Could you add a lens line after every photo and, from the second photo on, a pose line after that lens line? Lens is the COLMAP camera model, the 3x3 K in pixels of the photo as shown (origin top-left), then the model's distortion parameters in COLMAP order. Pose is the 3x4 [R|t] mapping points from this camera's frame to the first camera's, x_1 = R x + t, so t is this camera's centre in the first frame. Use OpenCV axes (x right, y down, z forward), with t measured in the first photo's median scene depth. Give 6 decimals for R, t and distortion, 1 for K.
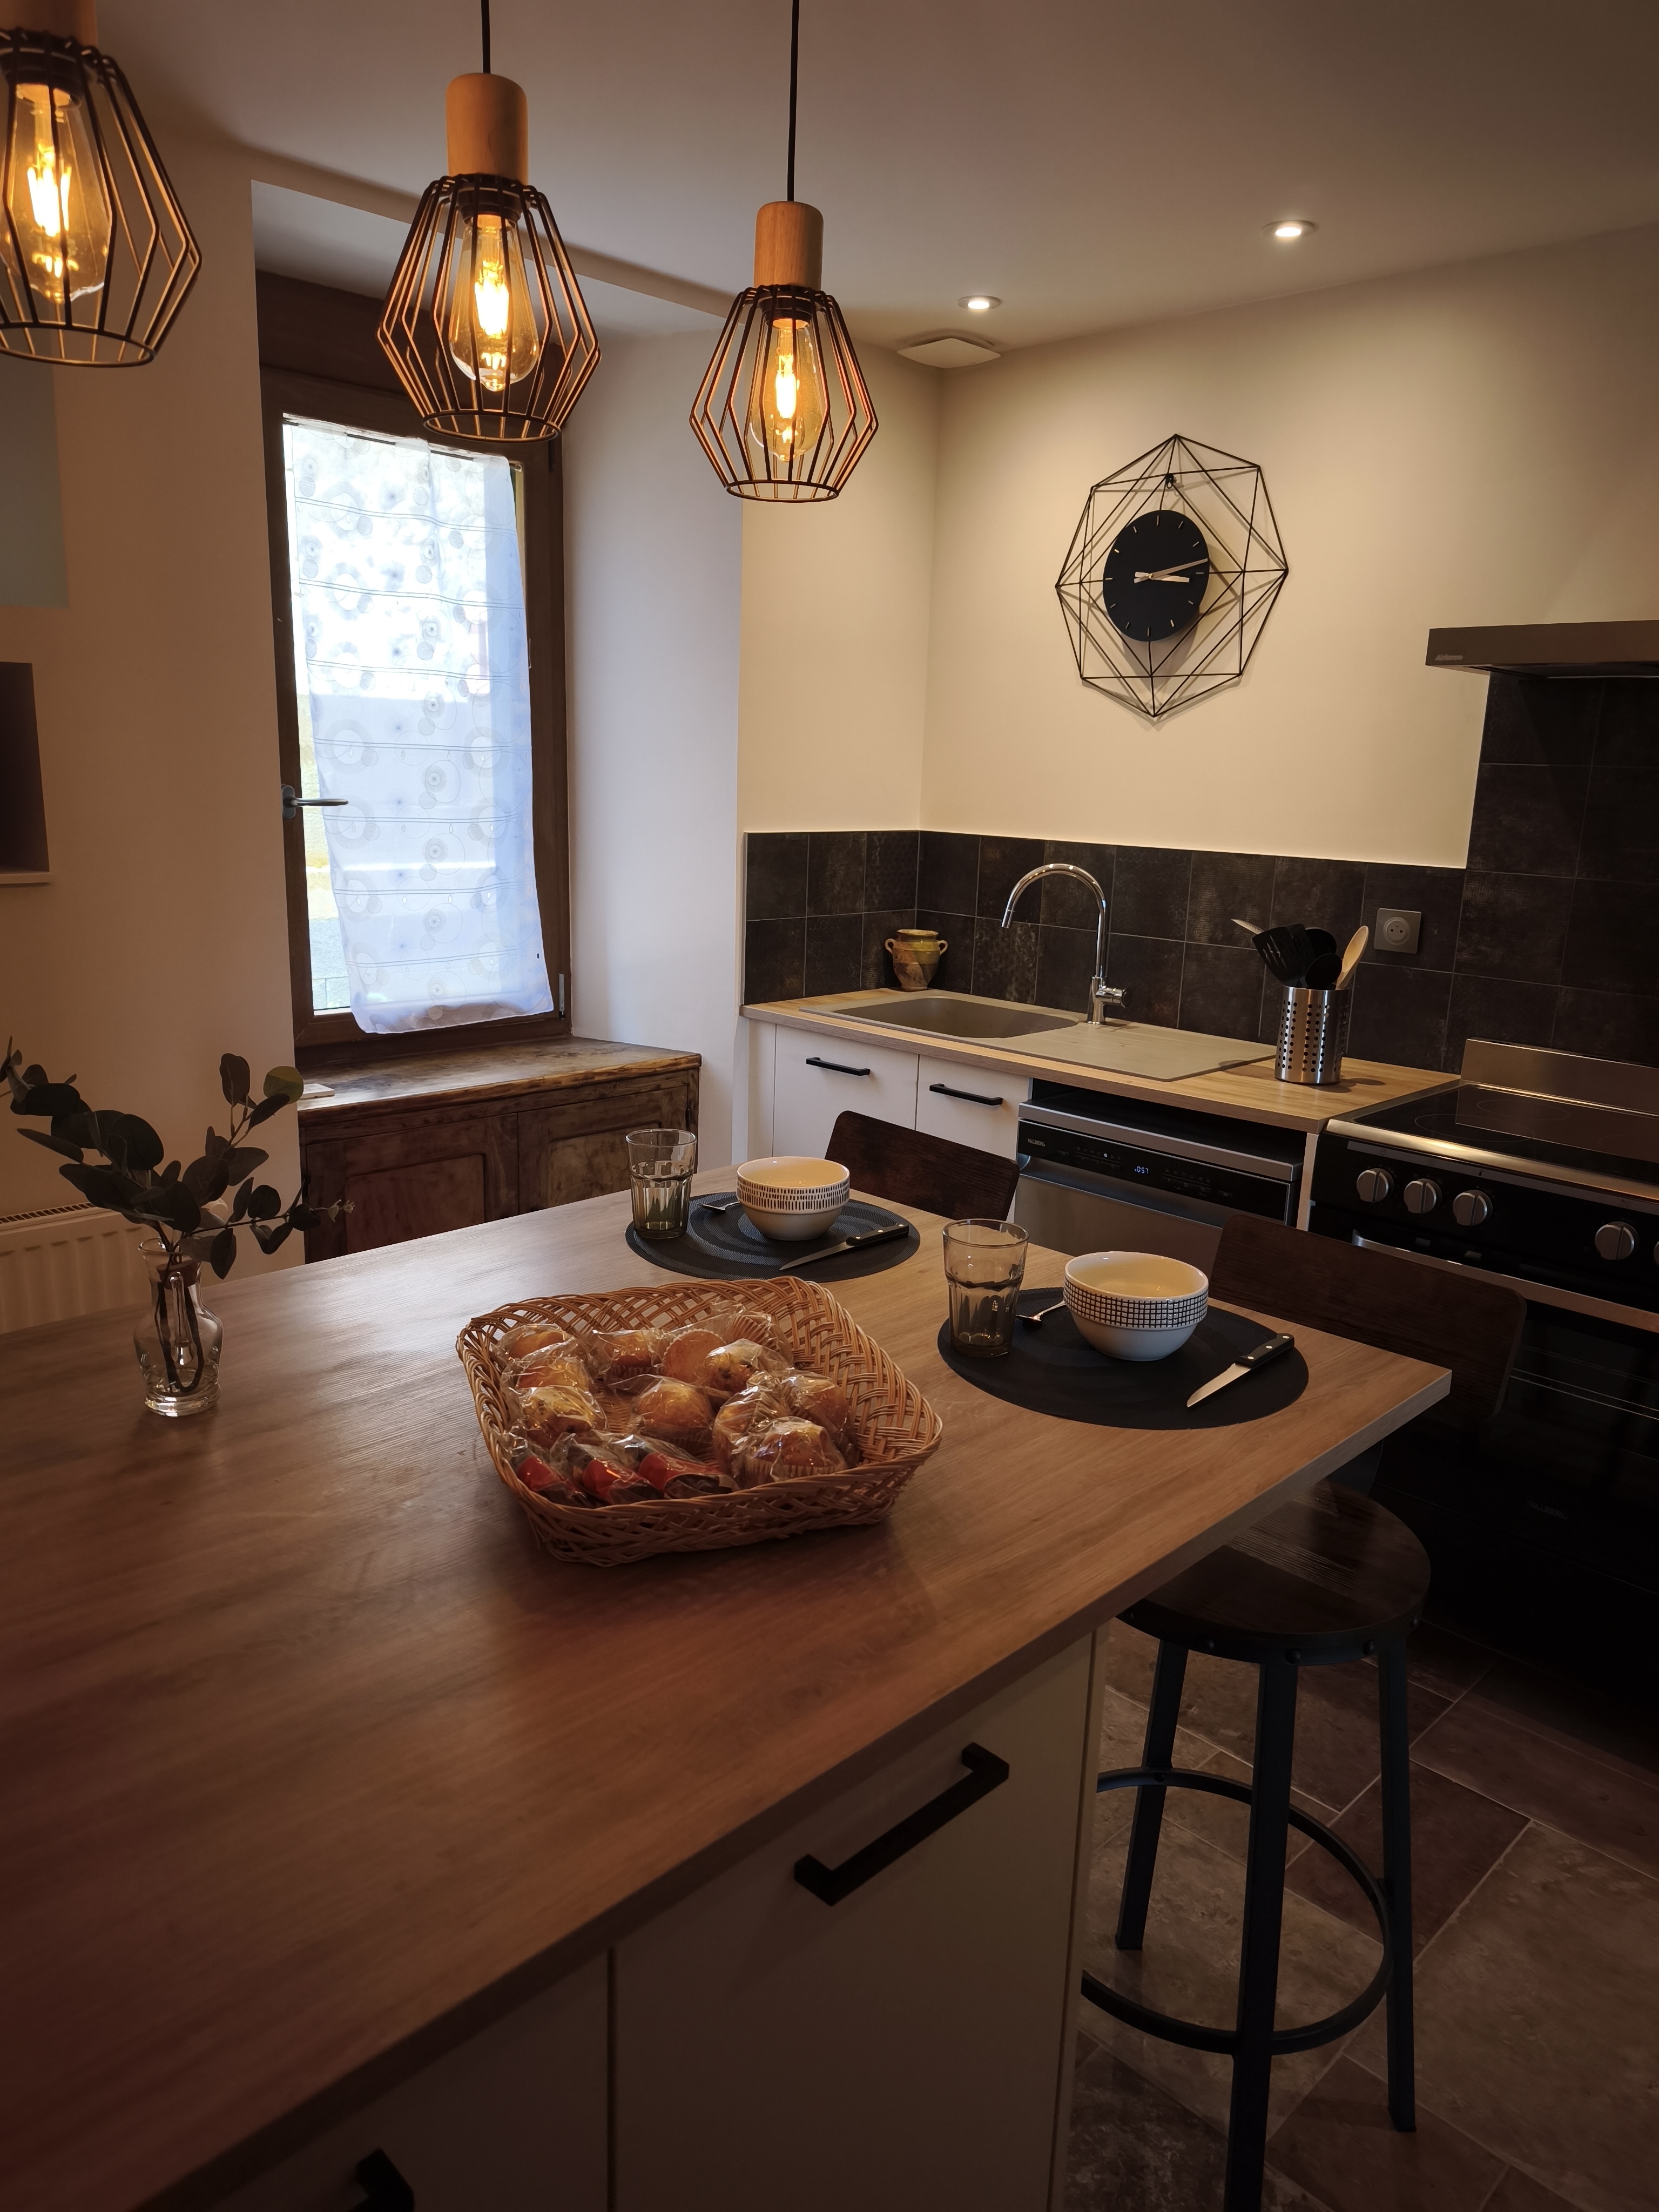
lens RADIAL K [[1503.3, 0, 831.3], [0, 1503.3, 1107.1], [0, 0, 1]] dist [0.009839, -0.030934]
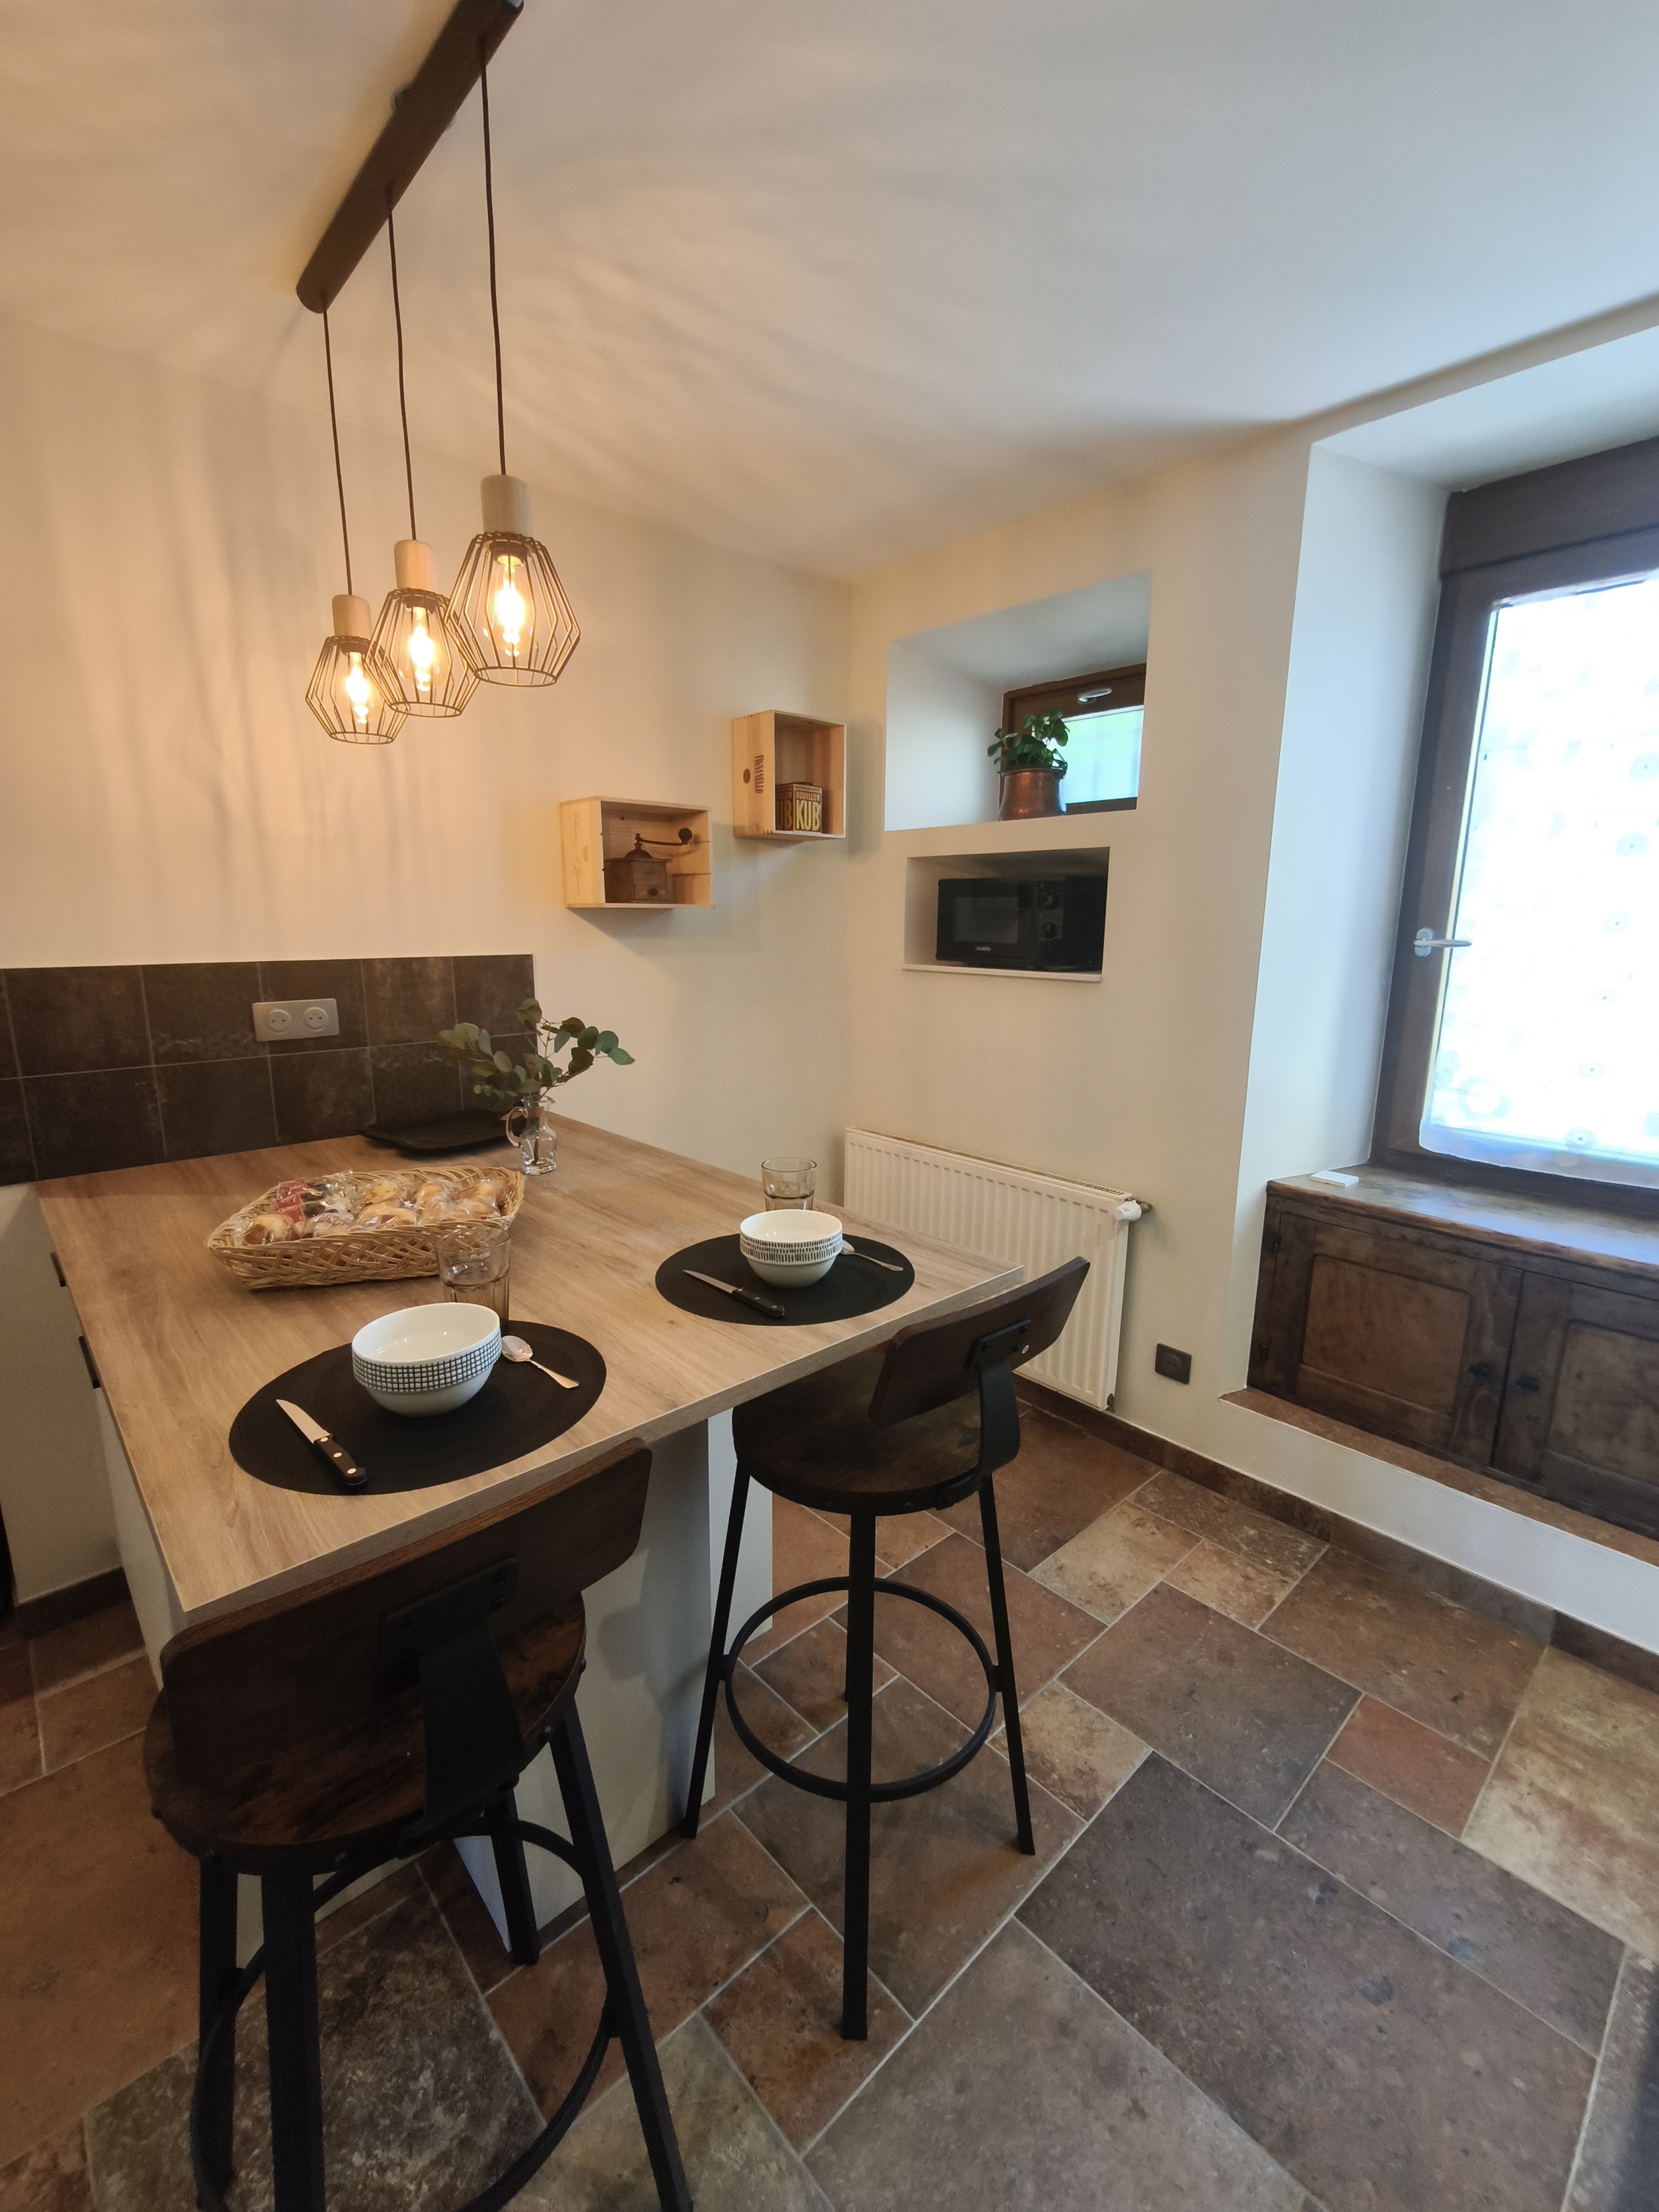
lens RADIAL K [[939.2, 0, 833.9], [0, 939.2, 1111.3], [0, 0, 1]] dist [-0.000532, -0.001690]
pose [[-0.042625, 0.177869, -0.983131, 0.629595], [-0.233219, 0.955068, 0.182904, -0.168939], [0.971490, 0.237081, 0.000773, 0.977208]]
